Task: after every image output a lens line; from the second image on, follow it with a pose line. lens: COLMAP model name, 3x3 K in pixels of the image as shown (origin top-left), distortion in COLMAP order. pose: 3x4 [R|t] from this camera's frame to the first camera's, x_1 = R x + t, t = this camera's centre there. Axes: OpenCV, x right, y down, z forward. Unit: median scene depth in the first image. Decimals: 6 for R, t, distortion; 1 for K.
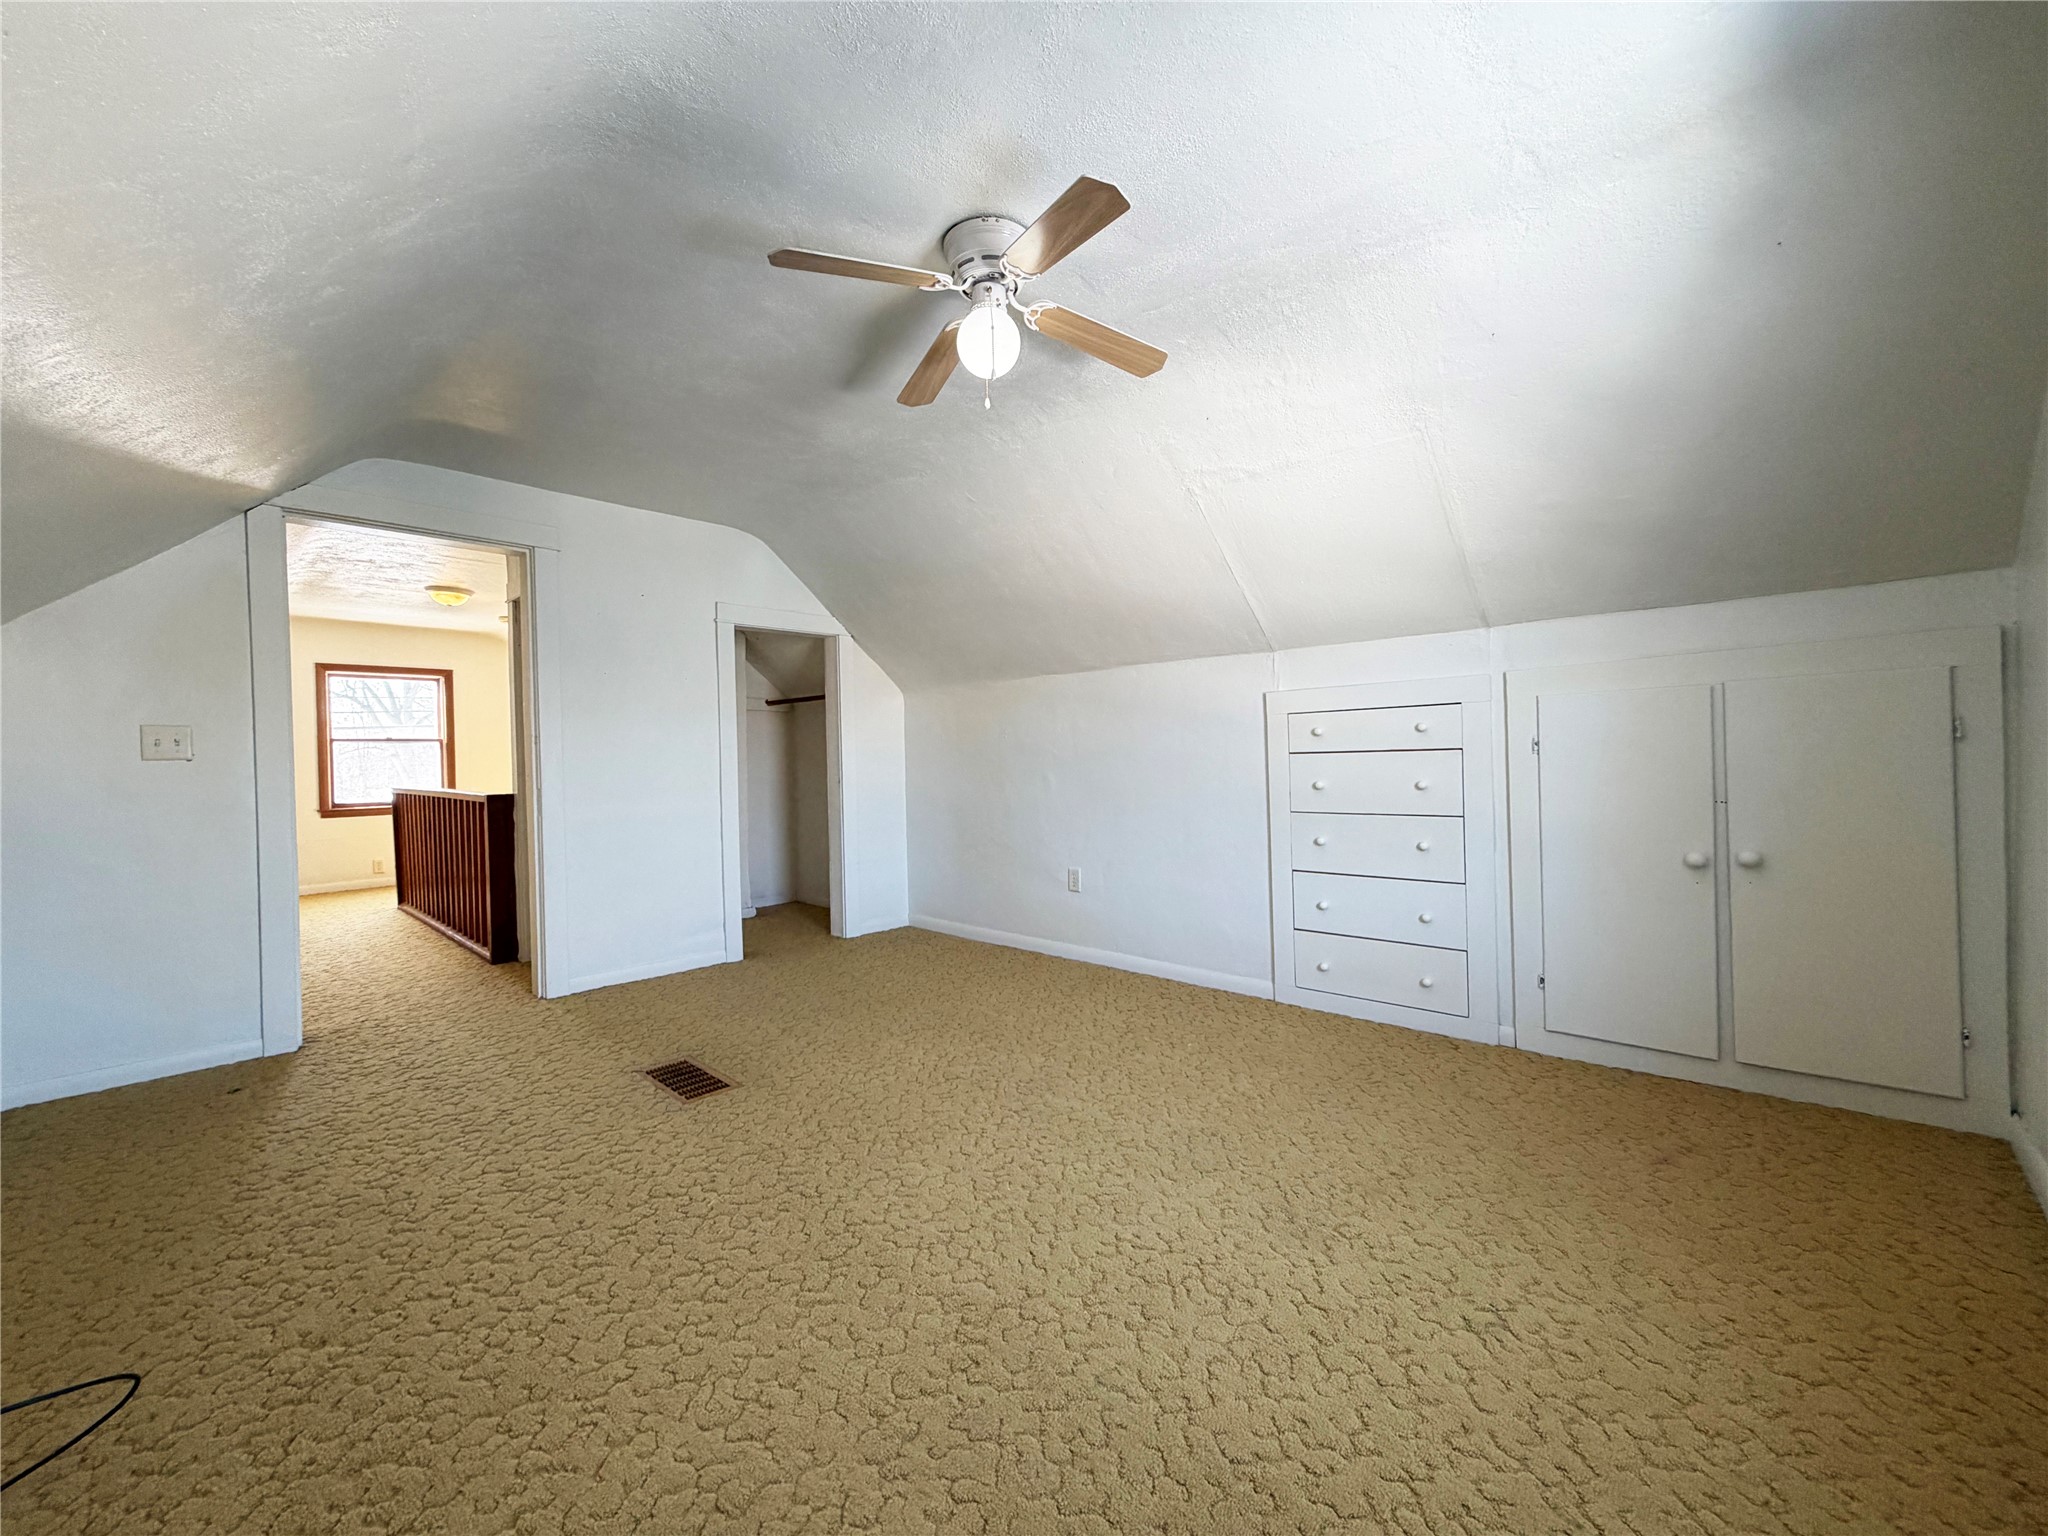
lens RADIAL K [[809.3, 0, 1024.0], [0, 809.3, 768.0], [0, 0, 1]] dist [-0.000705, -0.000195]
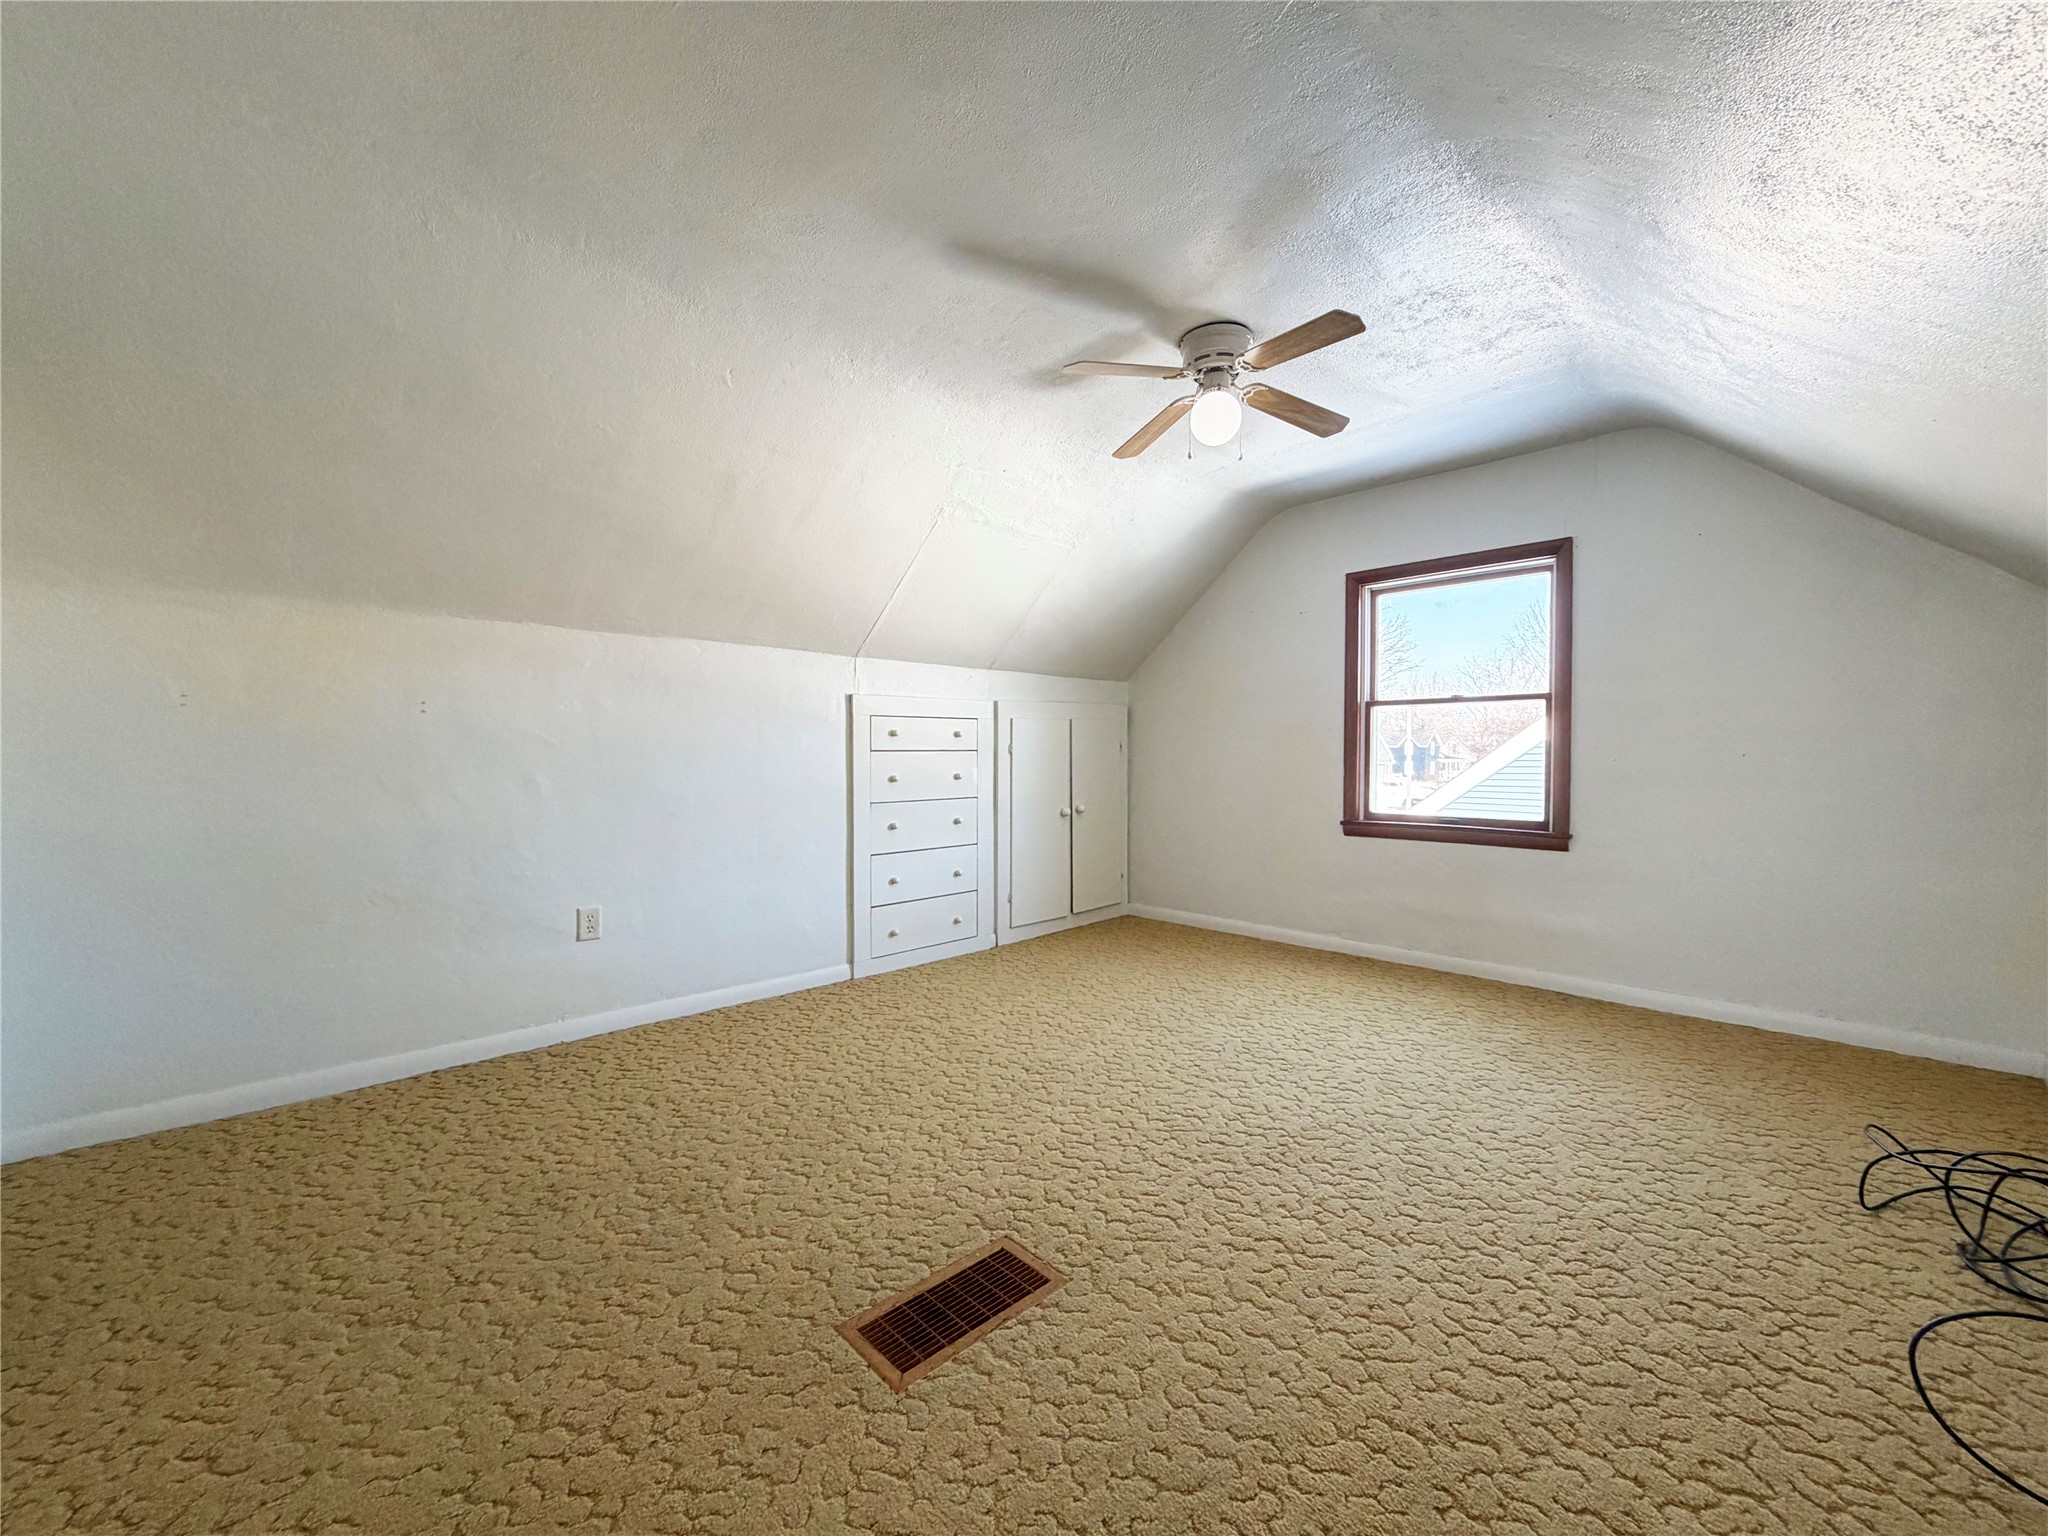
lens RADIAL K [[809.3, 0, 1024.0], [0, 809.3, 768.0], [0, 0, 1]] dist [-0.000705, -0.000195]
pose [[0.047410, -0.001257, 0.998875, -0.803610], [0.004220, 0.999991, 0.001058, 0.005228], [-0.998867, 0.004165, 0.047415, 0.756754]]
